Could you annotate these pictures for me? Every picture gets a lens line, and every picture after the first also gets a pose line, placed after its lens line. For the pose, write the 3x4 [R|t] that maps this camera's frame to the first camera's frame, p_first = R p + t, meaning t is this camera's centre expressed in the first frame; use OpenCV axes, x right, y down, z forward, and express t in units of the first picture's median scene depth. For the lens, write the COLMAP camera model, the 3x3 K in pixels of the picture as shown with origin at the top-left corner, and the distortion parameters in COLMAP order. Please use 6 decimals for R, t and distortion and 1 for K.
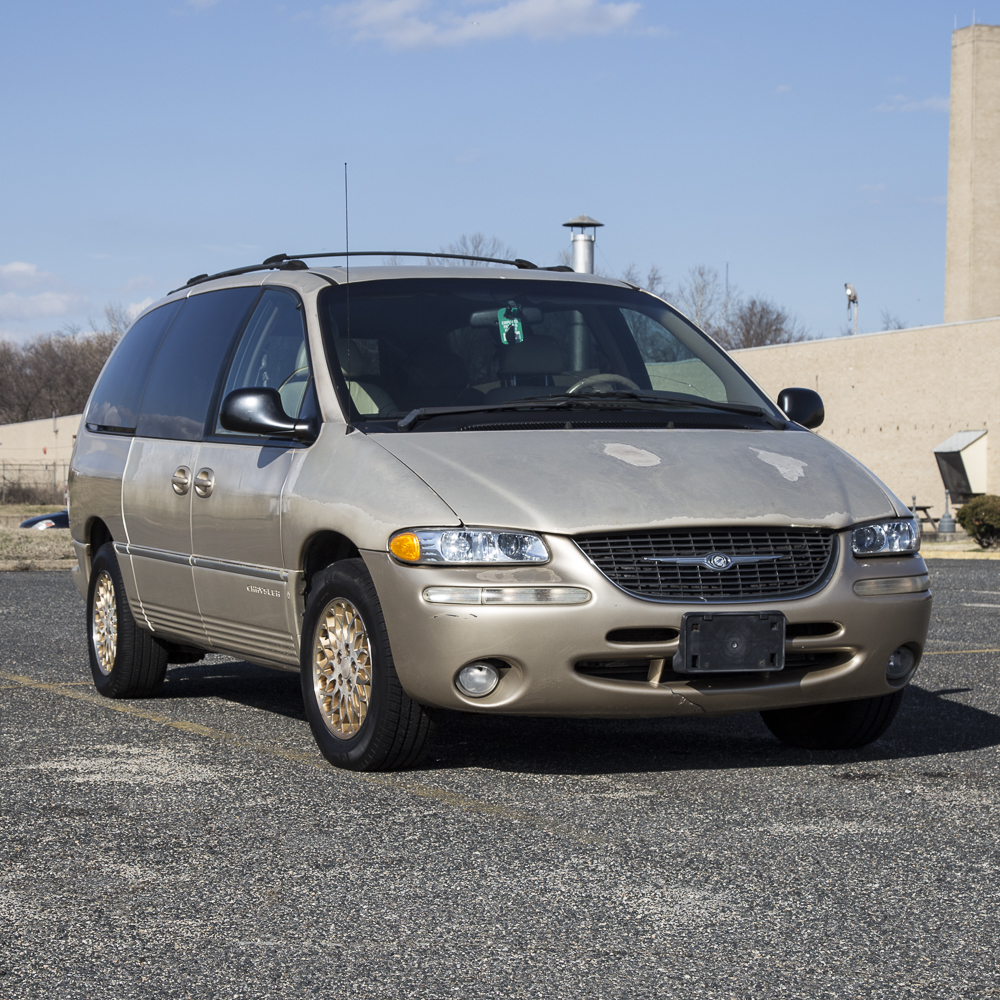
lens RADIAL K [[2665.8, 0, 490.7], [0, 2665.8, 507.3], [0, 0, 1]] dist [0.218158, 0.000000]
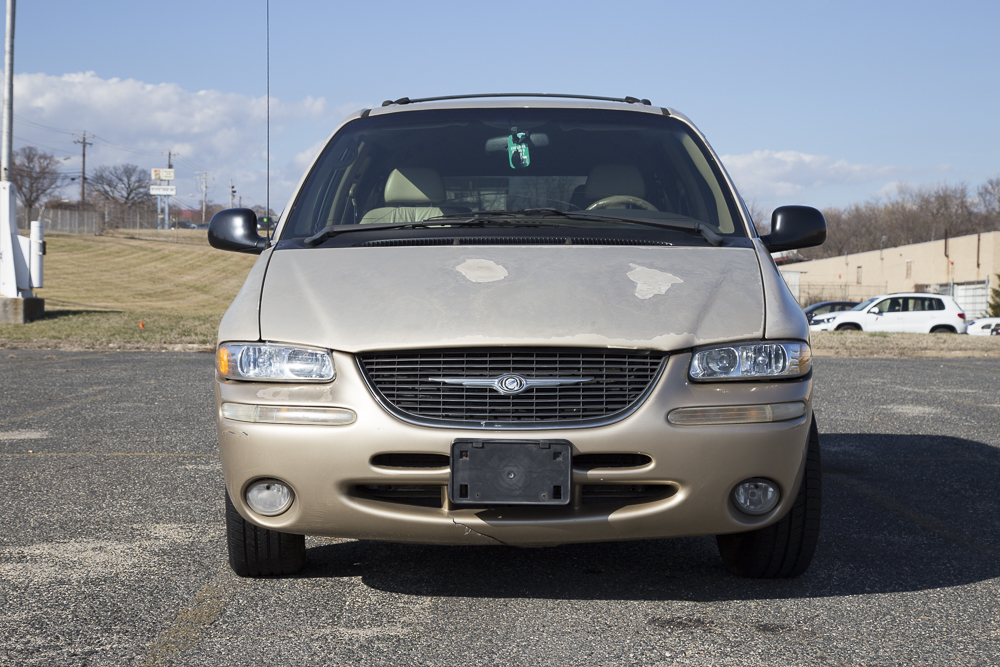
lens RADIAL K [[1625.0, 0, 508.9], [0, 1625.0, 328.6], [0, 0, 1]] dist [0.238775, 0.000000]
pose [[0.923777, 0.016302, -0.382583, 0.292114], [-0.012258, 0.999840, 0.013007, -0.006285], [0.382734, -0.007326, 0.923830, 0.456996]]
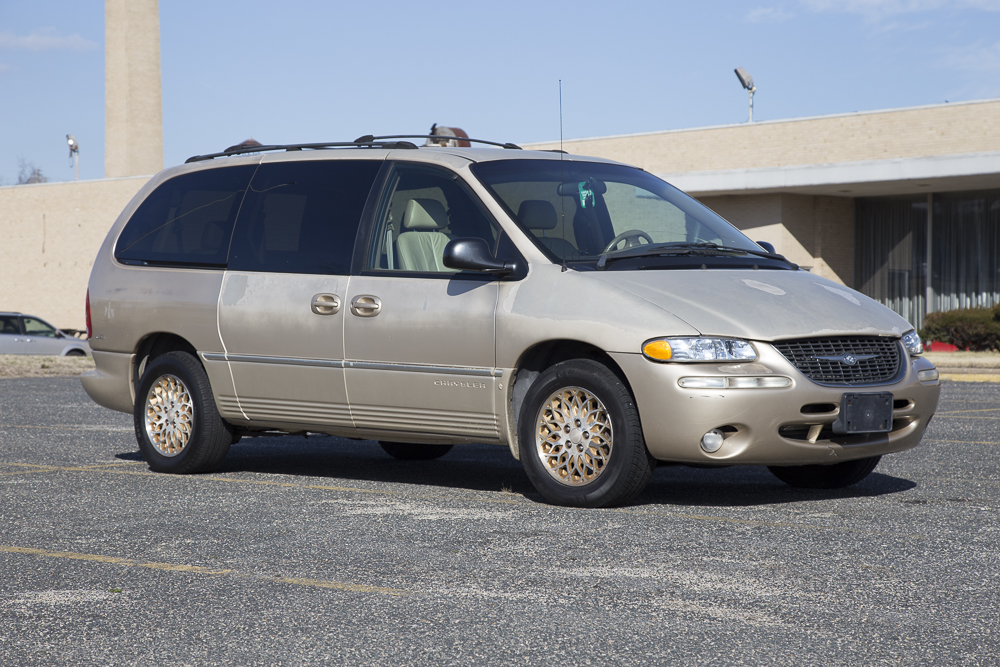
lens RADIAL K [[2345.3, 0, 506.6], [0, 2345.3, 335.2], [0, 0, 1]] dist [0.451325, 0.000000]
pose [[0.929800, -0.002917, 0.368053, -0.559592], [0.002298, 0.999995, 0.002120, 0.003737], [-0.368058, -0.001126, 0.929802, -0.153202]]
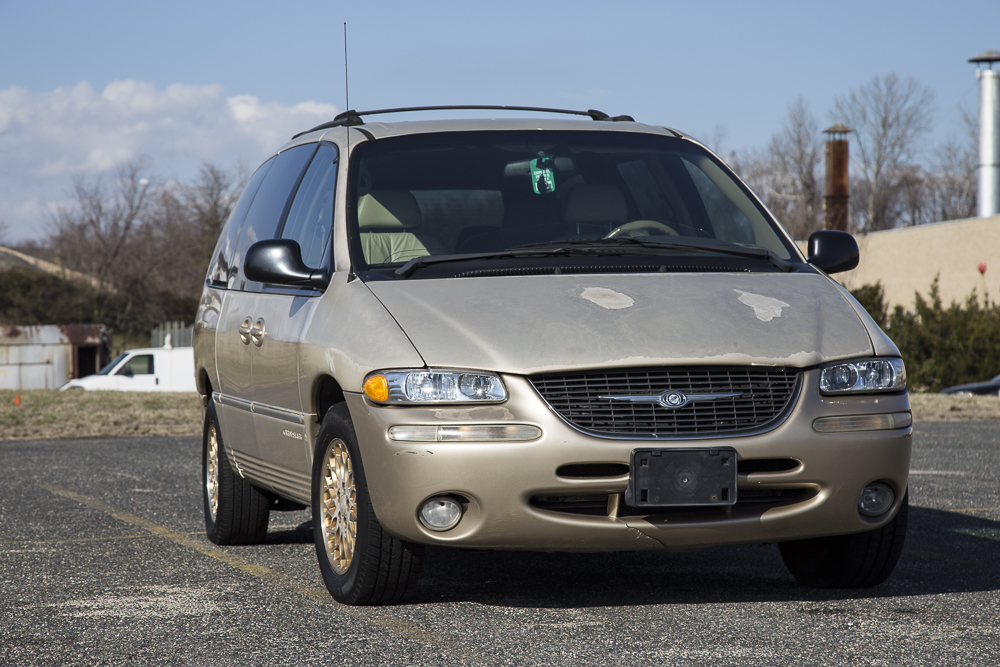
lens RADIAL K [[2824.2, 0, 508.3], [0, 2824.2, 315.0], [0, 0, 1]] dist [0.682413, 0.000000]
pose [[0.988923, -0.013193, -0.147844, 0.178436], [0.010289, 0.999739, -0.020392, 0.009006], [0.148075, 0.018645, 0.988800, -0.092361]]
